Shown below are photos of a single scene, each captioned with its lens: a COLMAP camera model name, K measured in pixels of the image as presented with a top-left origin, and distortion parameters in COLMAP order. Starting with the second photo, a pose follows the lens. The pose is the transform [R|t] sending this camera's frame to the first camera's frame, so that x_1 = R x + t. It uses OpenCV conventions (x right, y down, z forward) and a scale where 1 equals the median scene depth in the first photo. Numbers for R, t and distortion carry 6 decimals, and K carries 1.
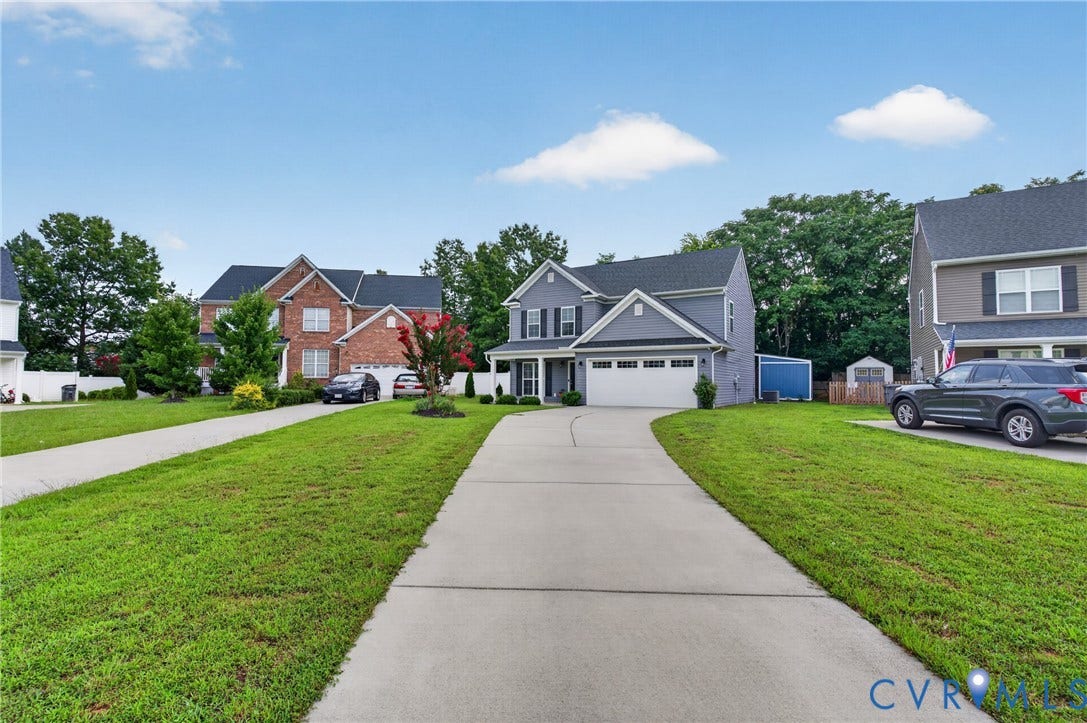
lens RADIAL K [[539.2, 0, 540.7], [0, 539.2, 364.4], [0, 0, 1]] dist [0.003467, -0.000010]
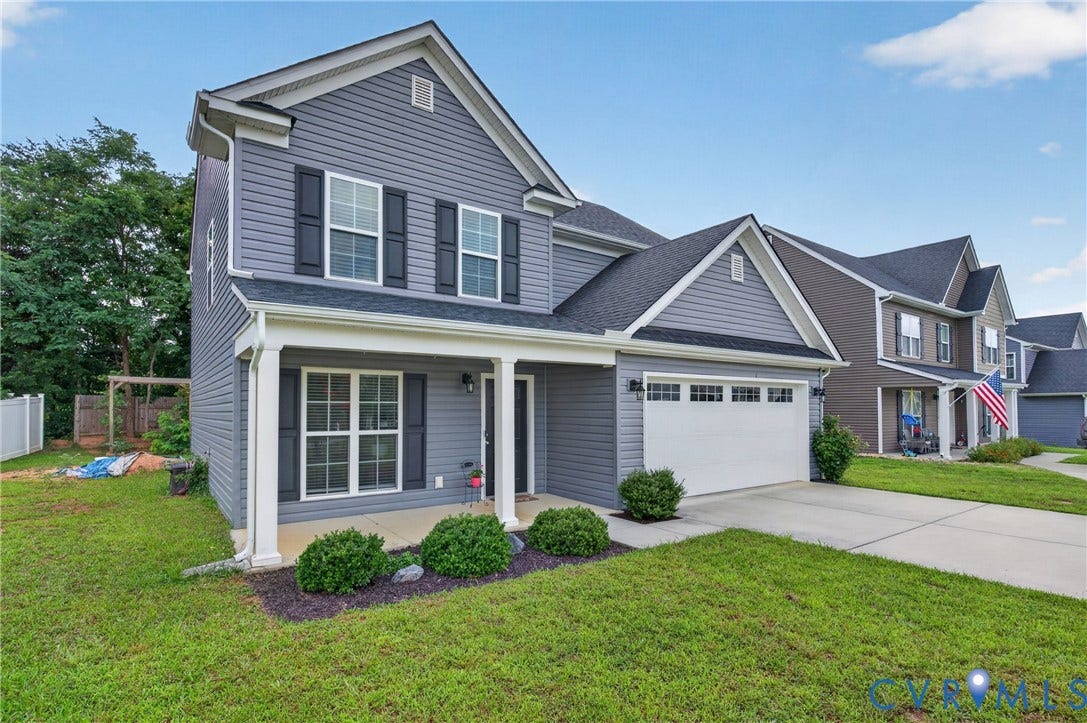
lens RADIAL K [[539.2, 0, 577.9], [0, 539.2, 396.1], [0, 0, 1]] dist [0.003467, -0.000010]
pose [[0.379110, 0.019191, 0.925153, -0.227944], [-0.031934, 0.999461, -0.007646, 0.007629], [-0.924800, -0.026646, 0.379518, 0.812450]]
